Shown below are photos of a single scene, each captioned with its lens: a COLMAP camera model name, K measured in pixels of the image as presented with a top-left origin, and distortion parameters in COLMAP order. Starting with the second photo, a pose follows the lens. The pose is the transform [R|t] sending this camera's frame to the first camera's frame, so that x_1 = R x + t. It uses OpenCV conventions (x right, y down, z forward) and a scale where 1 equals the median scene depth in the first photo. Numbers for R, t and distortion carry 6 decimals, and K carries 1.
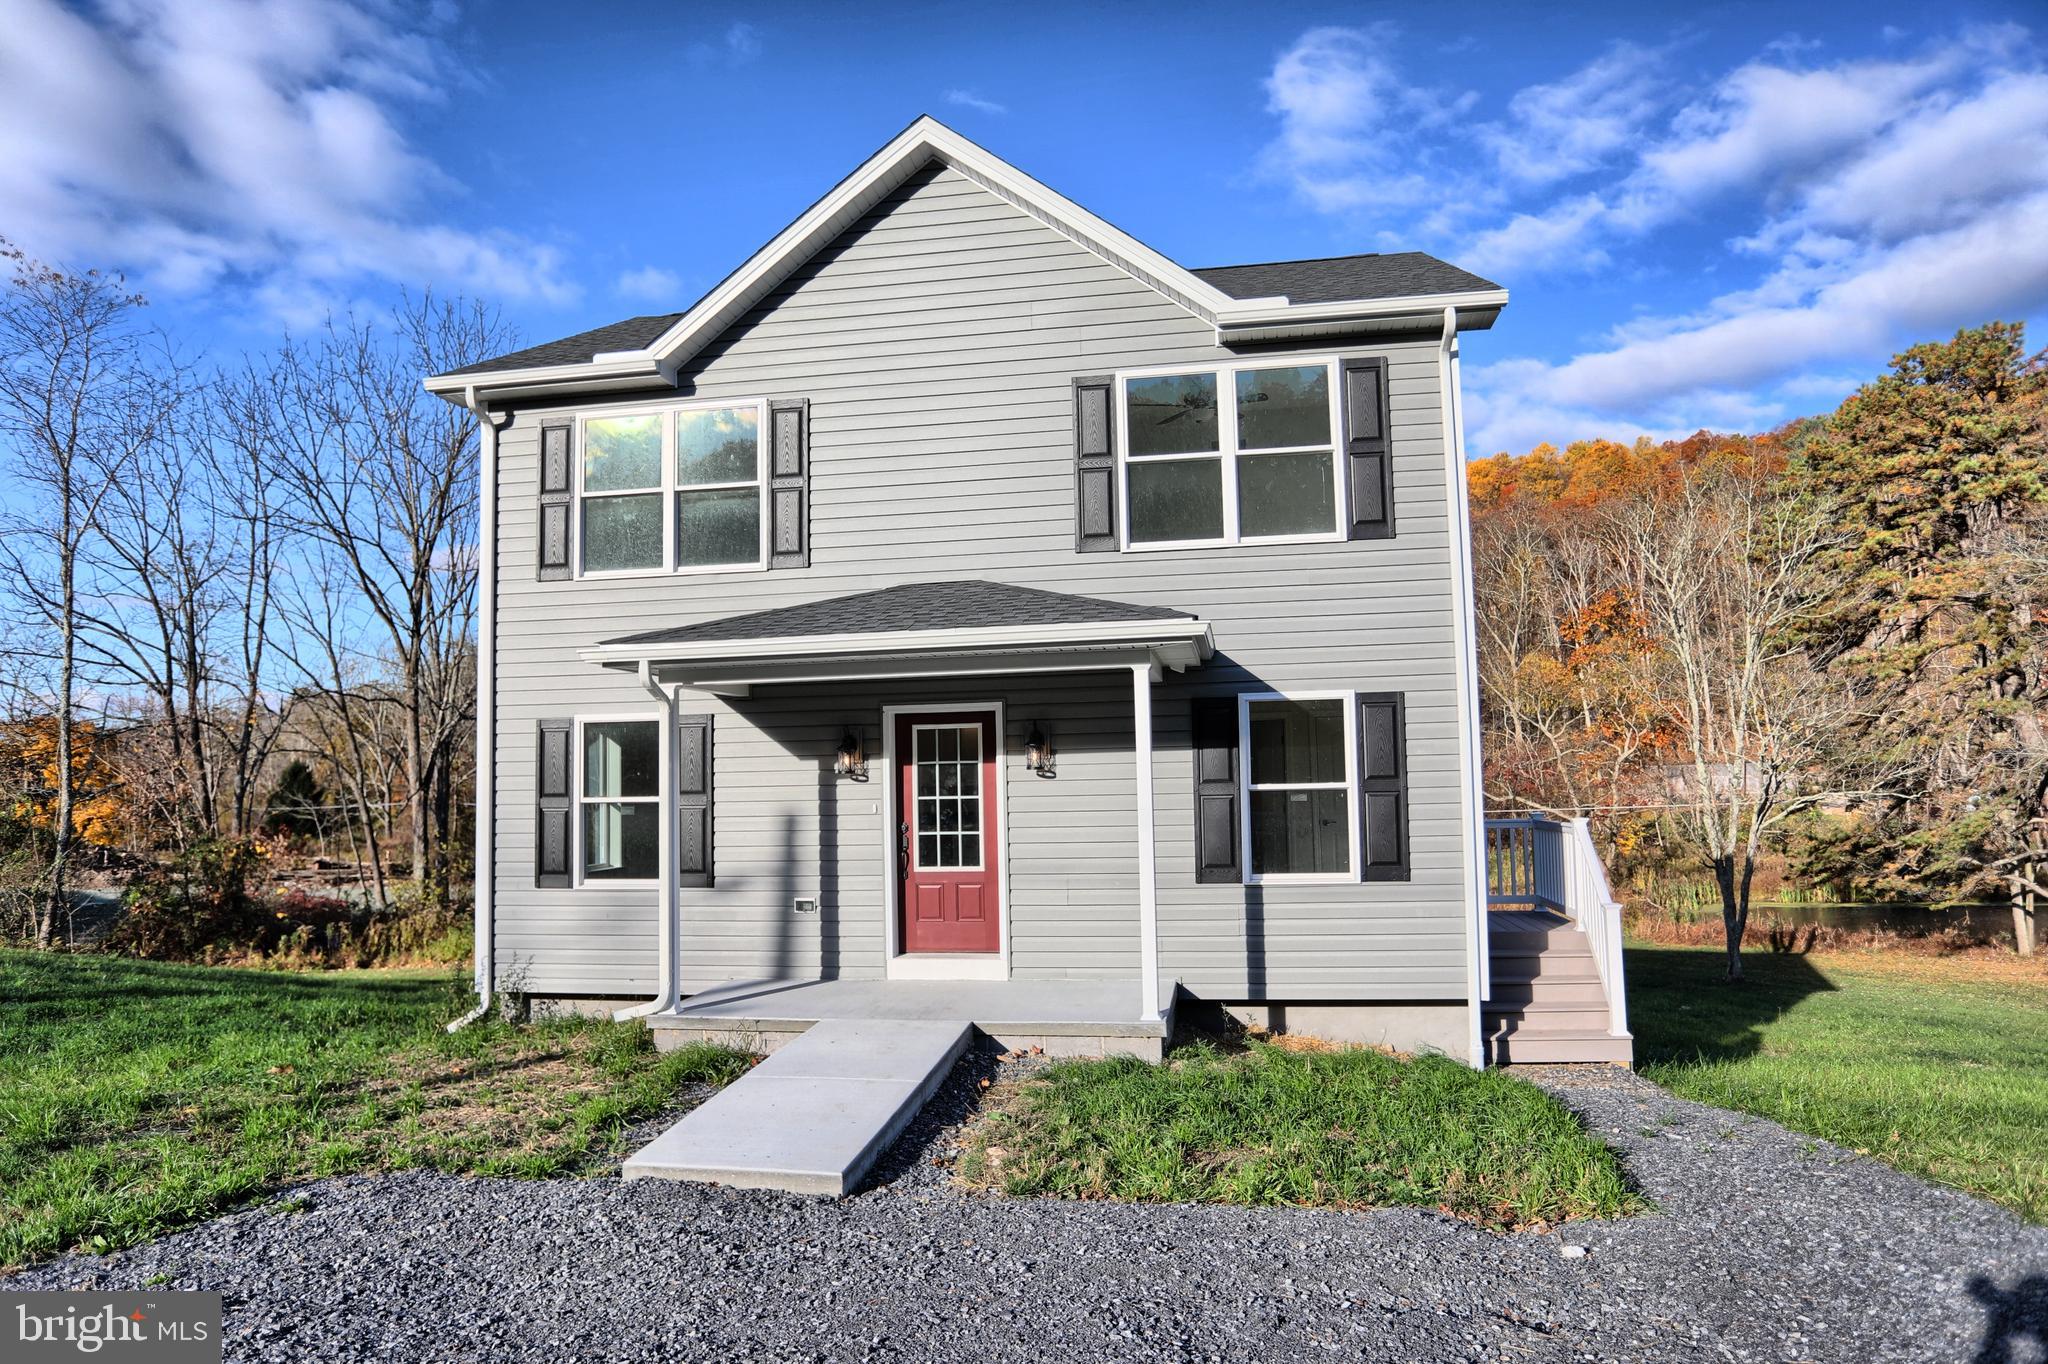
lens RADIAL K [[1295.3, 0, 1028.2], [0, 1295.3, 676.5], [0, 0, 1]] dist [-0.024729, 0.000397]
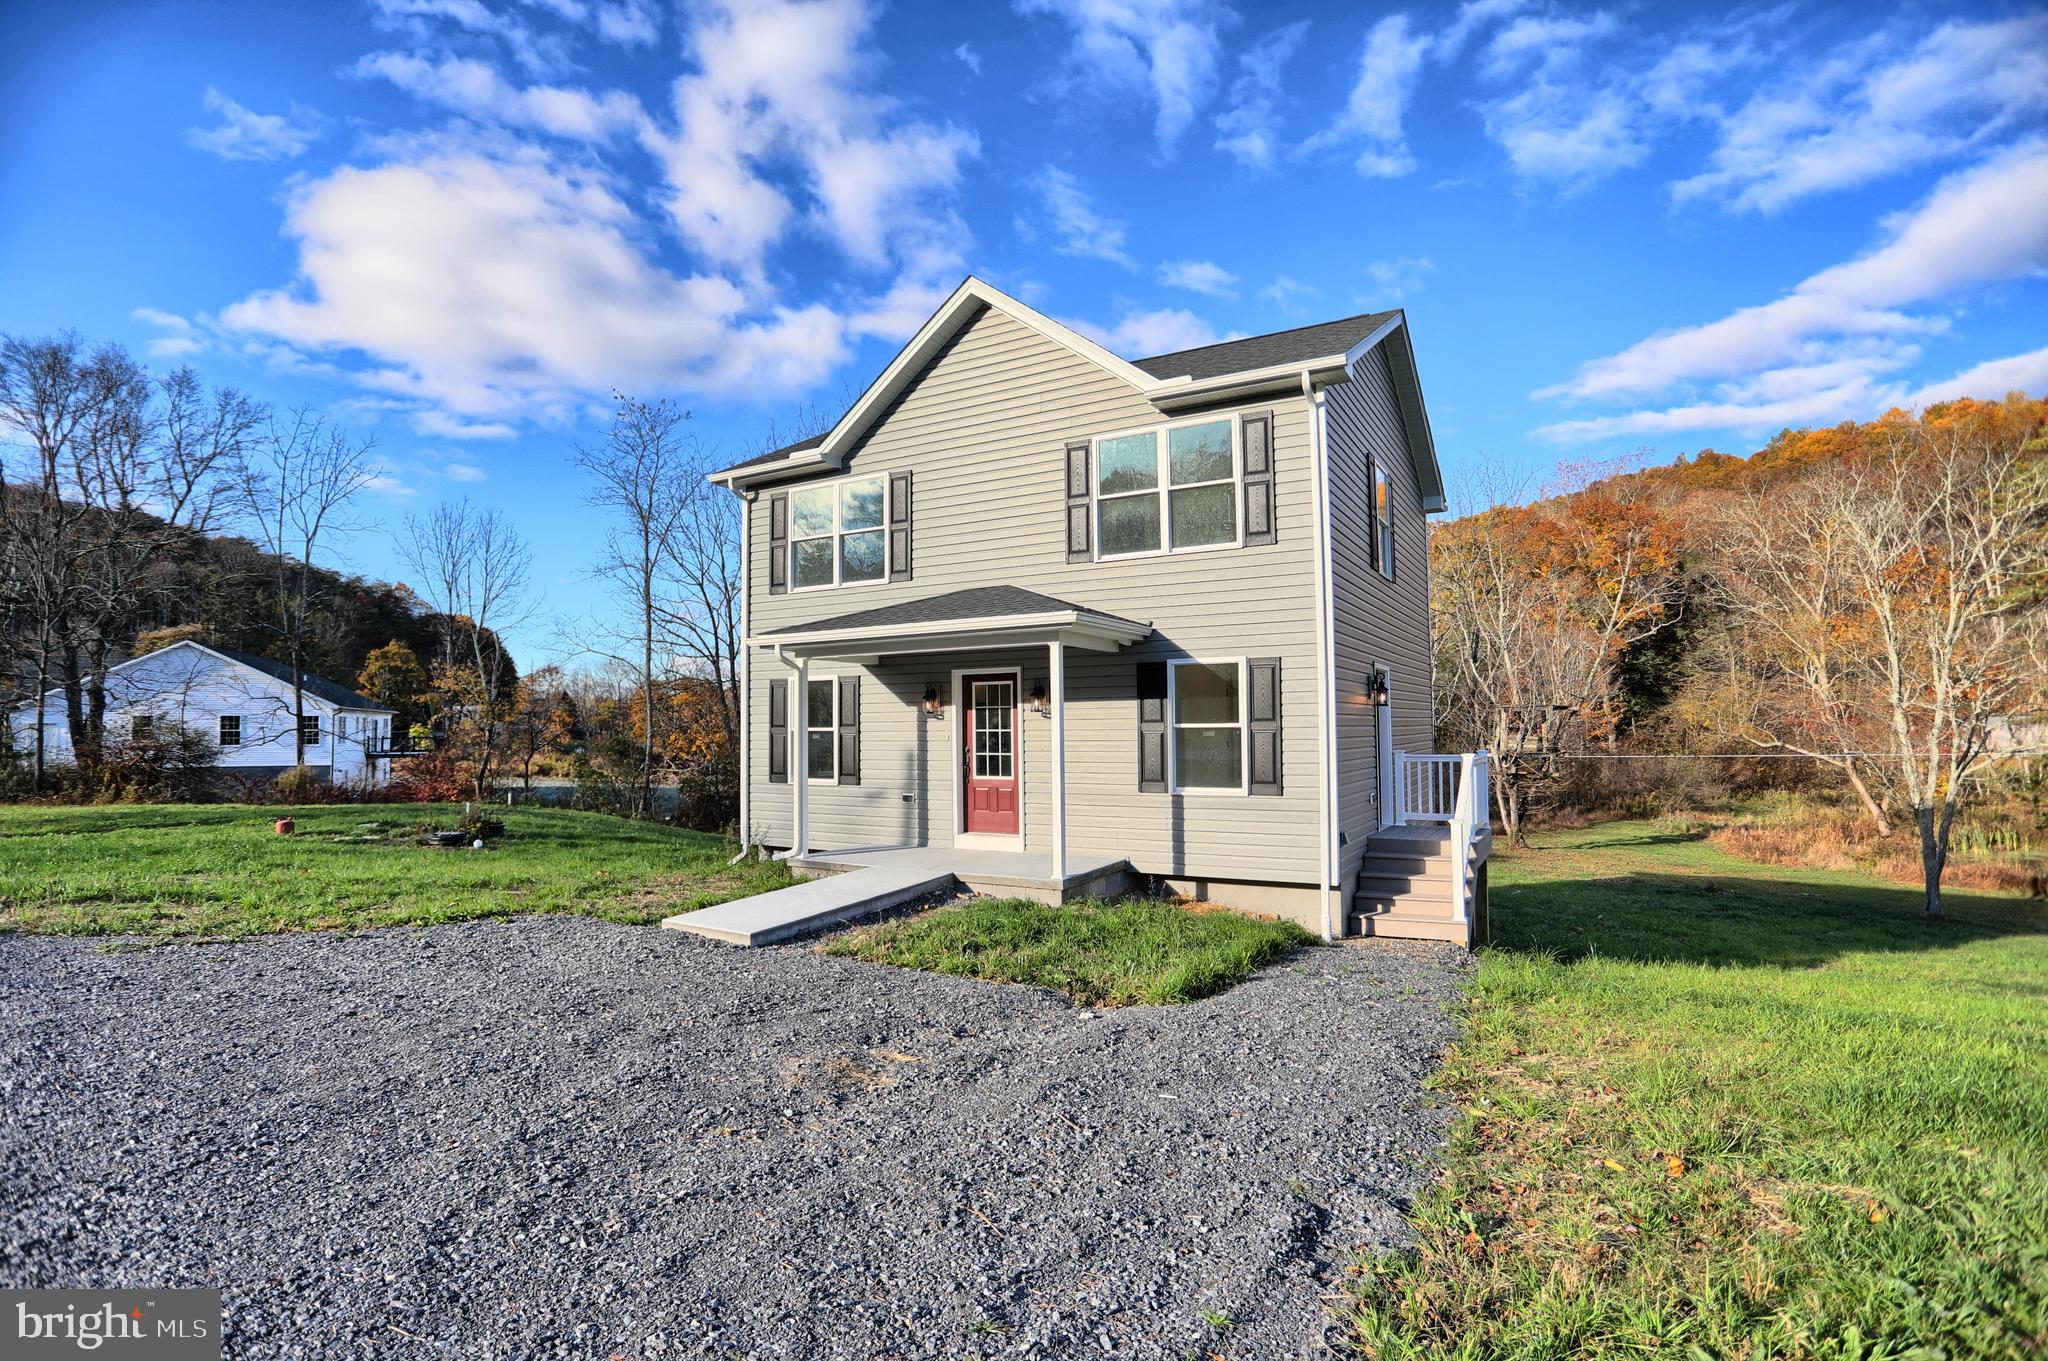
lens RADIAL K [[1024.7, 0, 1028.7], [0, 1024.7, 673.0], [0, 0, 1]] dist [-0.062100, 0.031478]
pose [[0.934672, -0.005768, -0.355464, 0.400496], [0.016457, 0.999499, 0.027053, -0.004807], [0.355130, -0.031136, 0.934298, -0.093624]]
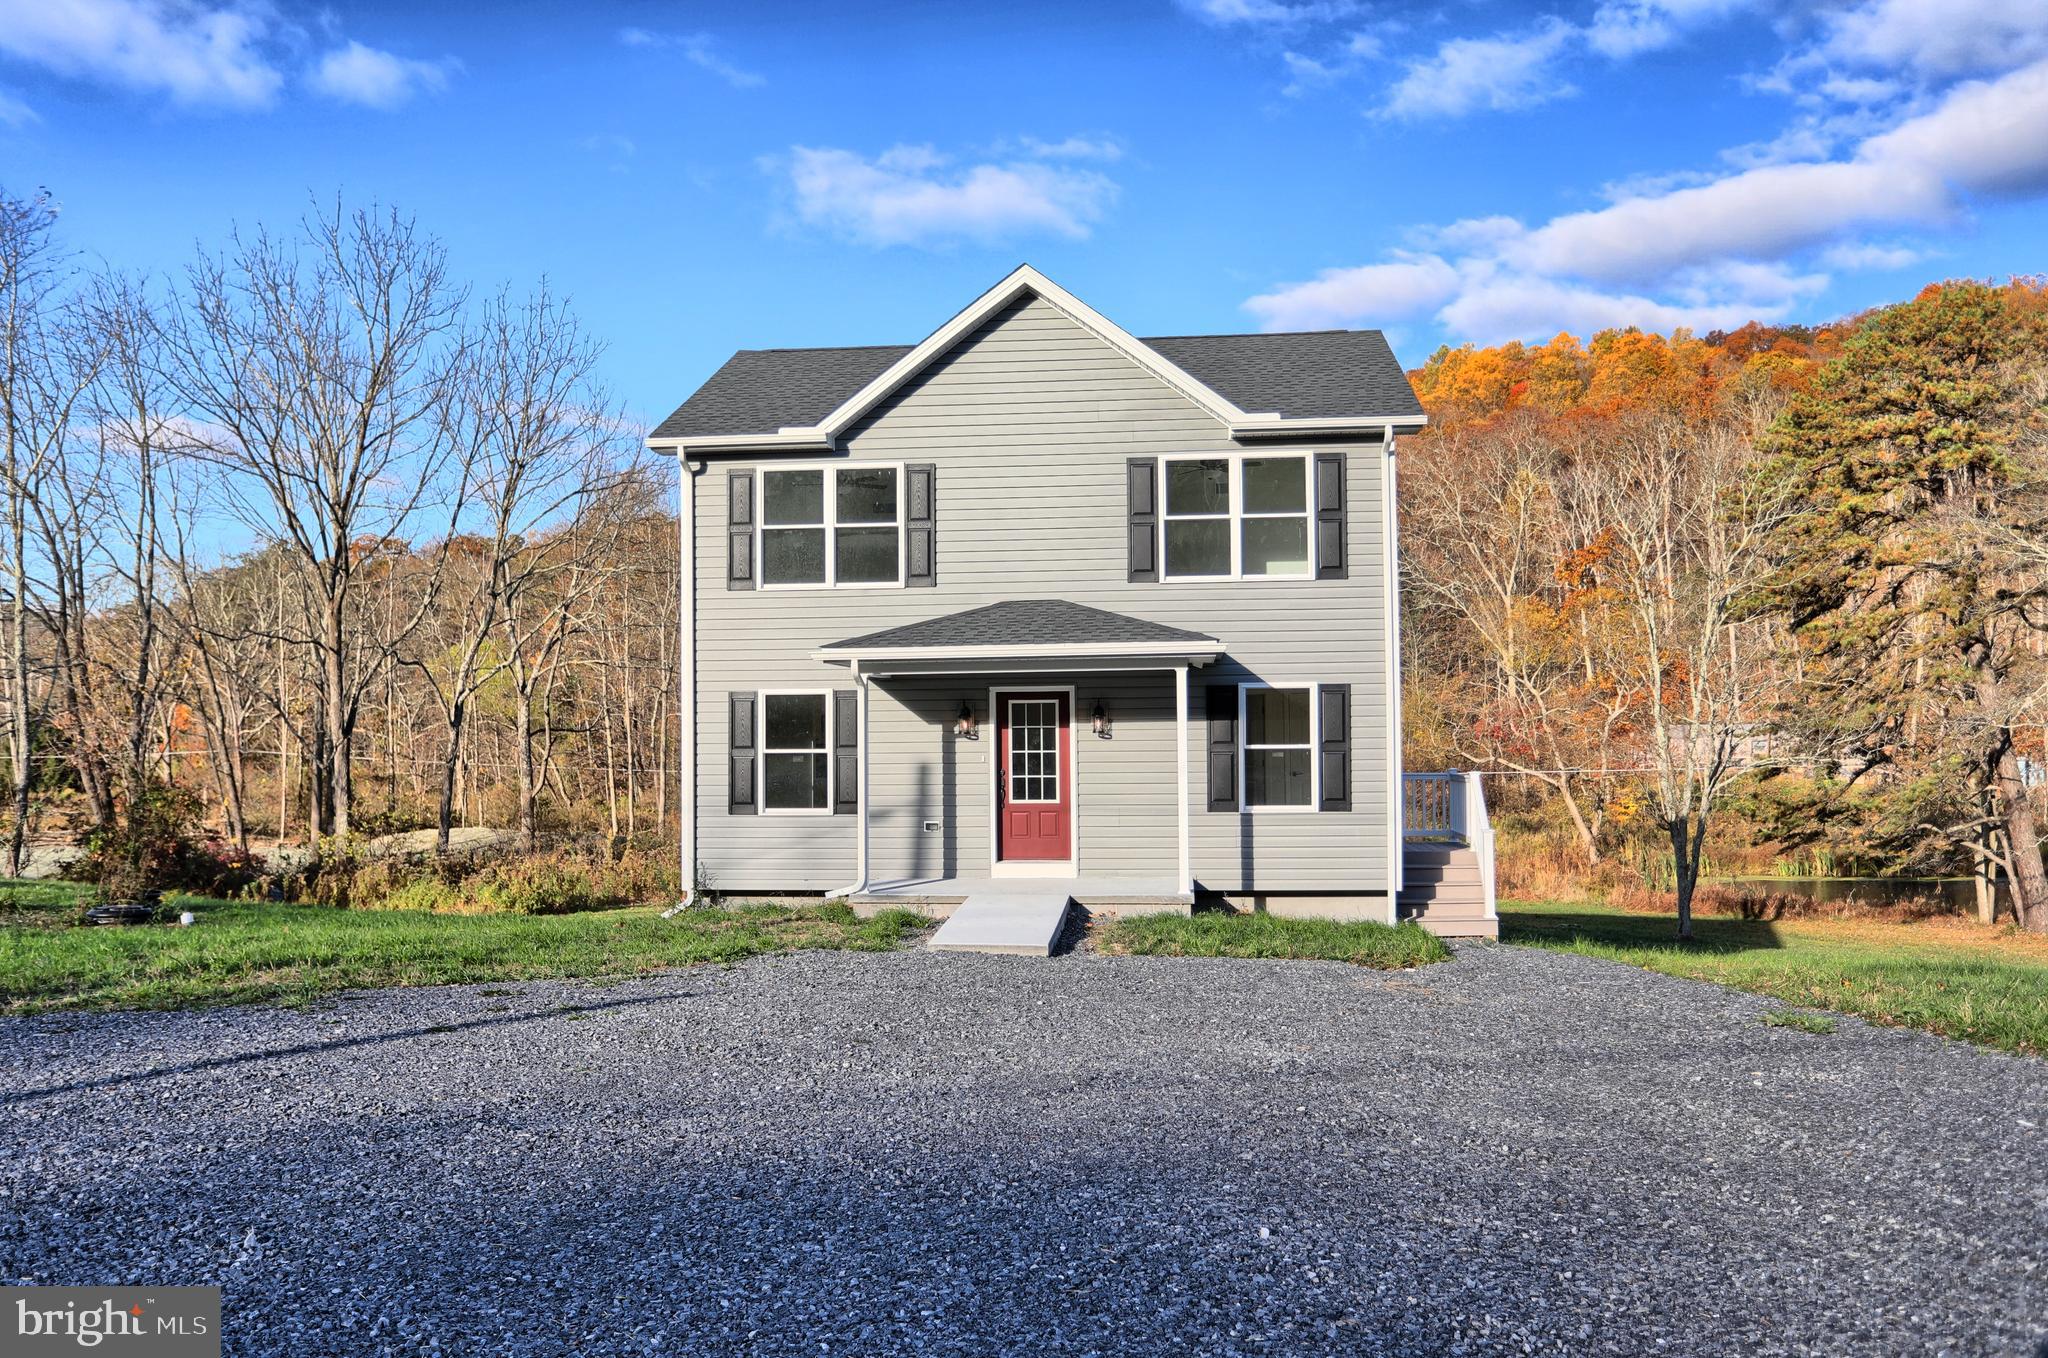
lens RADIAL K [[1688.2, 0, 1024.0], [0, 1688.2, 679.0], [0, 0, 1]] dist [0.007224, 0.002271]
pose [[0.997558, 0.013572, 0.068507, -0.201283], [-0.016887, 0.998703, 0.048040, -0.075147], [-0.067766, -0.049079, 0.996493, -0.843833]]
